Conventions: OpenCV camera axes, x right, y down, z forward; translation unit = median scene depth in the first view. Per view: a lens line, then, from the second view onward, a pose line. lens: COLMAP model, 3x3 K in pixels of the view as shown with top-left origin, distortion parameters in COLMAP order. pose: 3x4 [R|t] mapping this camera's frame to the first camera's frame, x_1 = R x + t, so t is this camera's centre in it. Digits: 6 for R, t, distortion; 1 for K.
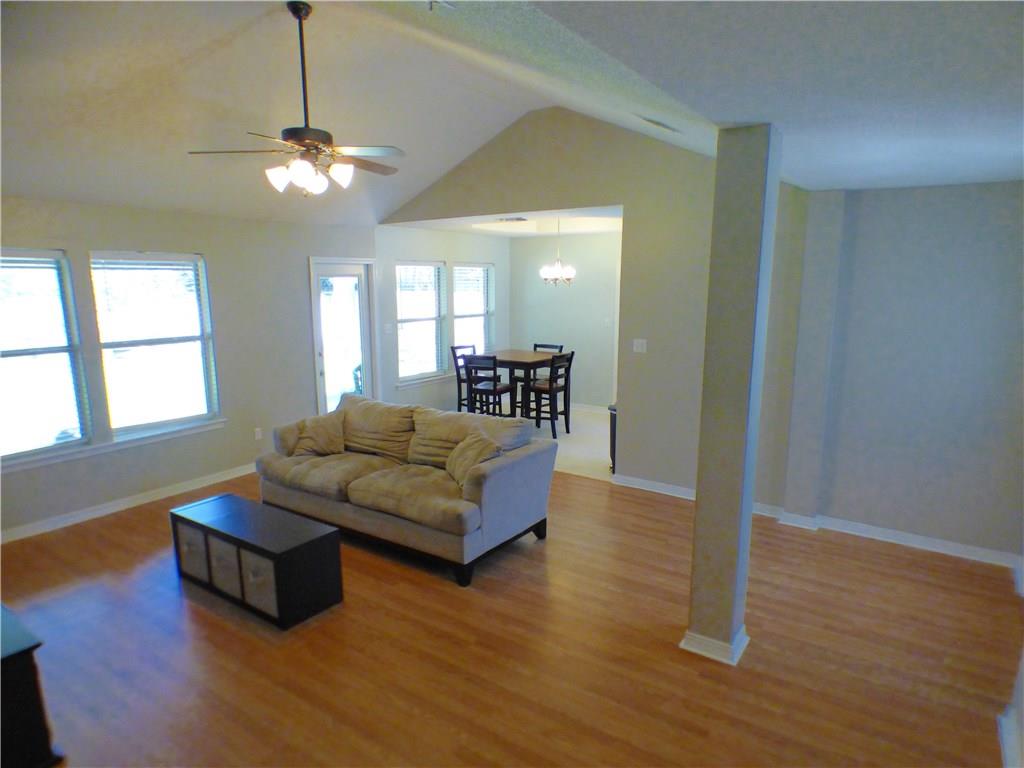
lens RADIAL K [[629.1, 0, 527.2], [0, 629.1, 397.6], [0, 0, 1]] dist [-0.005947, -0.002726]
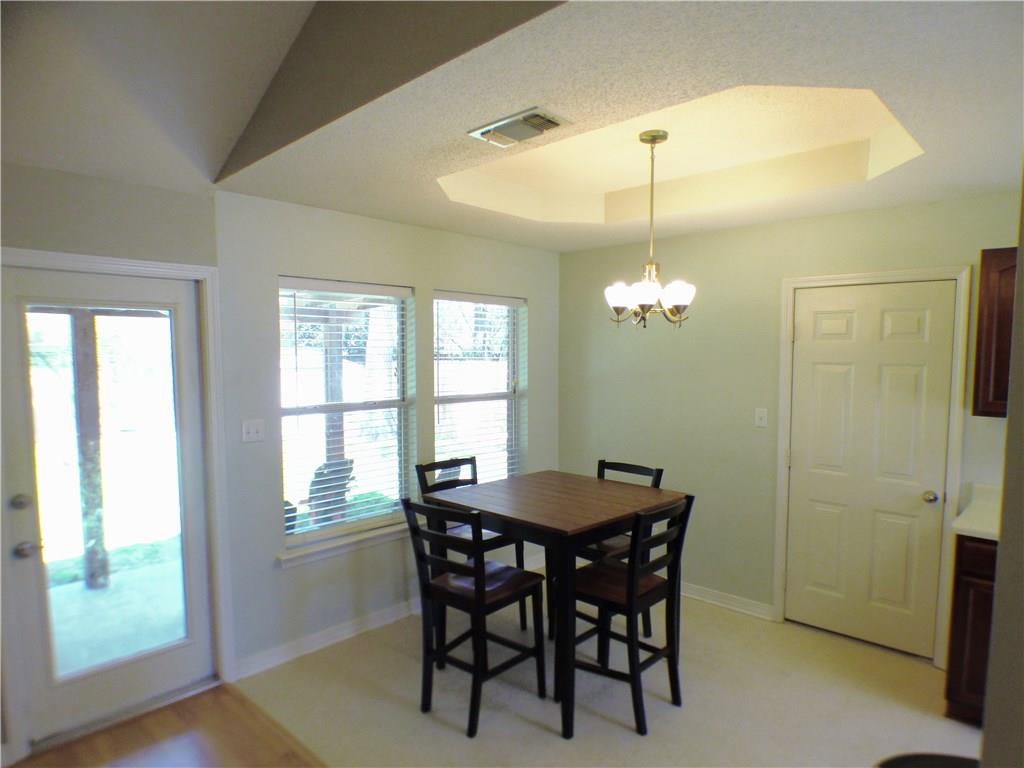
lens RADIAL K [[629.1, 0, 527.2], [0, 629.1, 397.6], [0, 0, 1]] dist [-0.005947, -0.002726]
pose [[0.988350, 0.006872, -0.152041, 0.032056], [-0.024874, 0.992841, -0.116821, -0.084334], [0.150150, 0.119242, 0.981446, 0.593008]]
